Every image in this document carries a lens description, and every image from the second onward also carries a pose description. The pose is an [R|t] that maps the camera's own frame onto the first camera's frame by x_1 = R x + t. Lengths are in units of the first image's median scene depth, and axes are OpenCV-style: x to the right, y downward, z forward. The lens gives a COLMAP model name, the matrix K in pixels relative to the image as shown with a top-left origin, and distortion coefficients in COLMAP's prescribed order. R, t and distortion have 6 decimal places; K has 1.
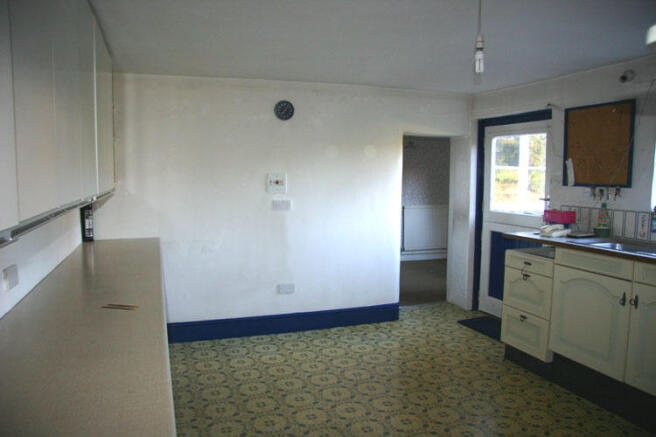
lens RADIAL K [[516.3, 0, 328.0], [0, 516.3, 218.5], [0, 0, 1]] dist [-0.058956, 0.004364]
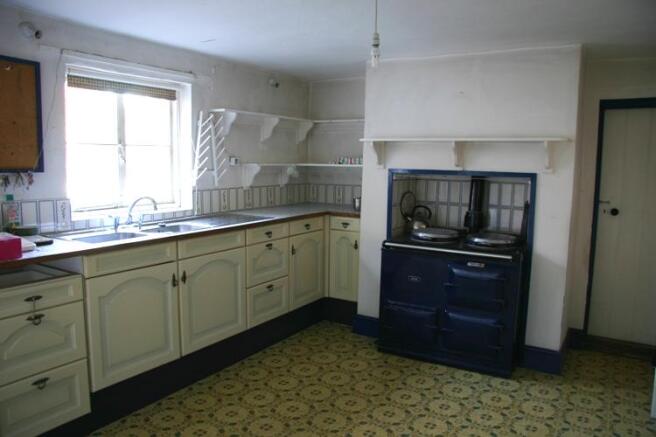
lens RADIAL K [[516.3, 0, 328.0], [0, 516.3, 218.5], [0, 0, 1]] dist [-0.058956, 0.004364]
pose [[-0.594509, -0.104836, 0.797225, -0.329137], [0.062939, 0.982355, 0.176115, -0.101132], [-0.801622, 0.154879, -0.577421, 1.111252]]
